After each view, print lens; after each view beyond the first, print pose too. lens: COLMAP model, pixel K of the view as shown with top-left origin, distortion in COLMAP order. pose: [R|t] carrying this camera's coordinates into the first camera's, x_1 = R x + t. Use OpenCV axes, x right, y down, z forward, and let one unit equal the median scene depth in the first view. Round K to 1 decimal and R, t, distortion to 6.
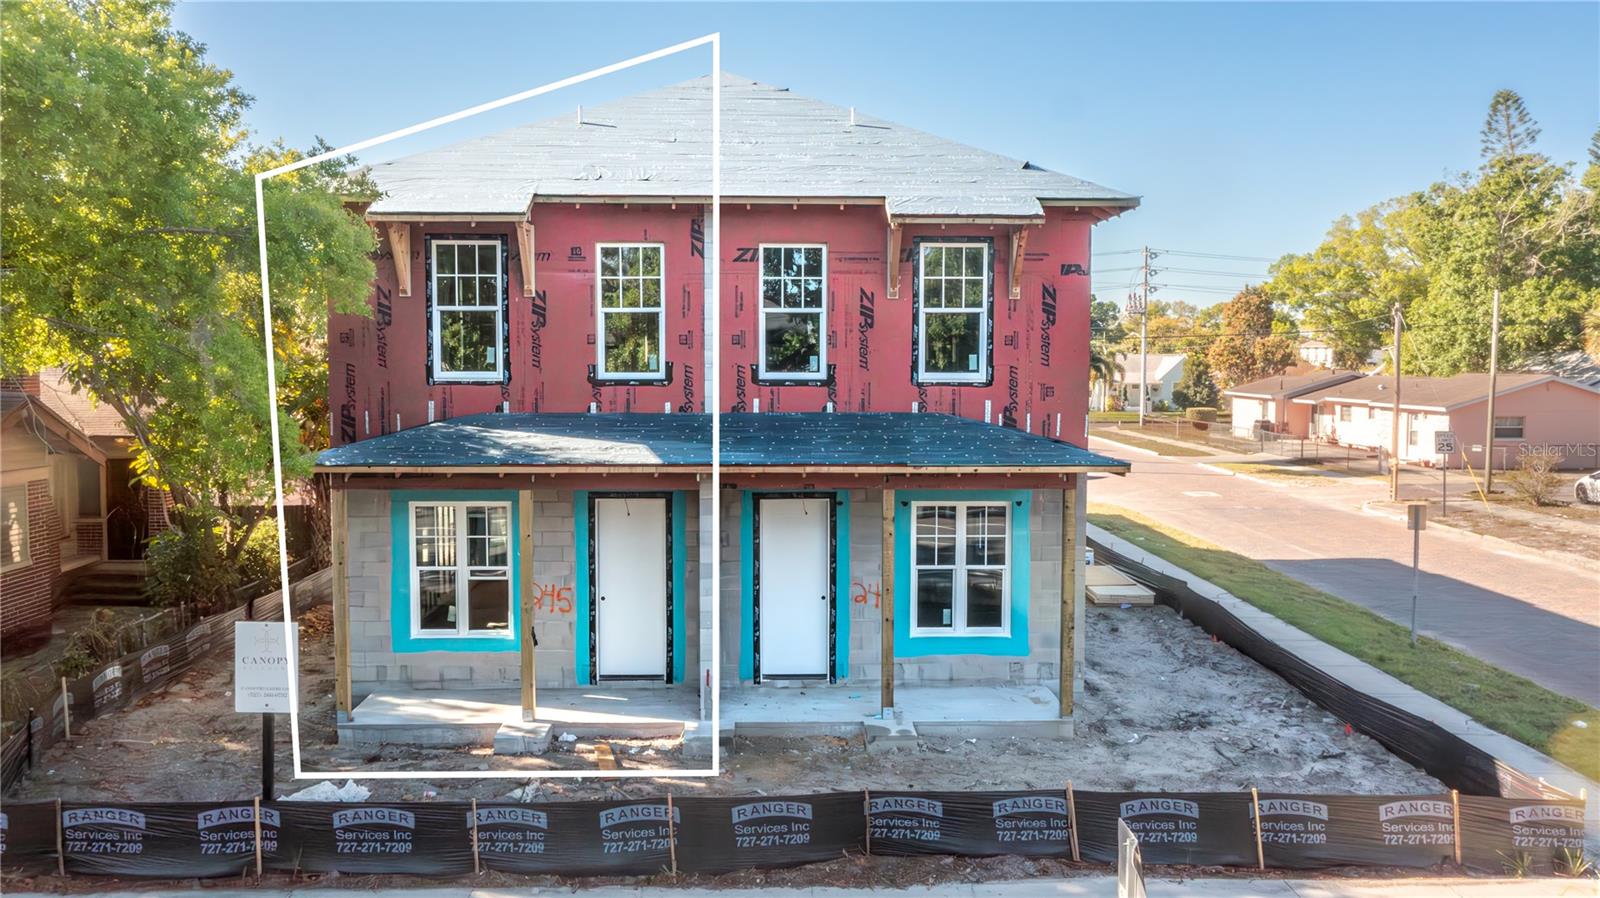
lens RADIAL K [[1290.4, 0, 800.0], [0, 1290.4, 449.0], [0, 0, 1]] dist [0.004284, 0.004597]
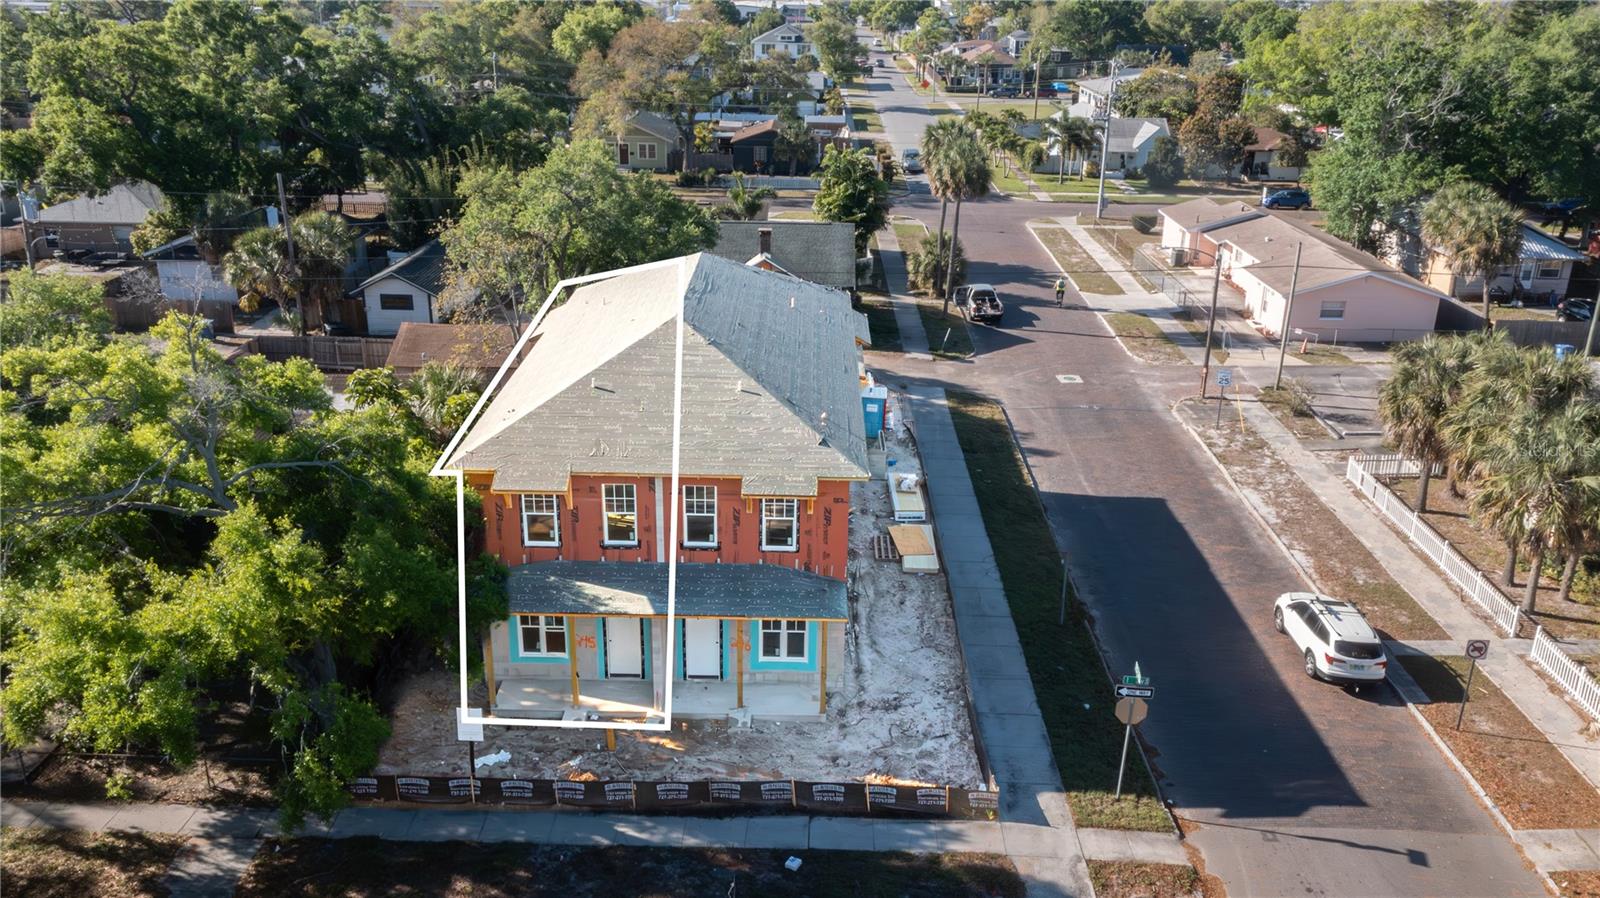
lens RADIAL K [[1260.1, 0, 800.0], [0, 1260.1, 449.0], [0, 0, 1]] dist [-0.004661, -0.001987]
pose [[0.999170, 0.026563, -0.030878, 0.207695], [-0.016582, 0.957692, 0.287317, -0.773107], [0.037203, -0.286566, 0.957338, -0.843833]]
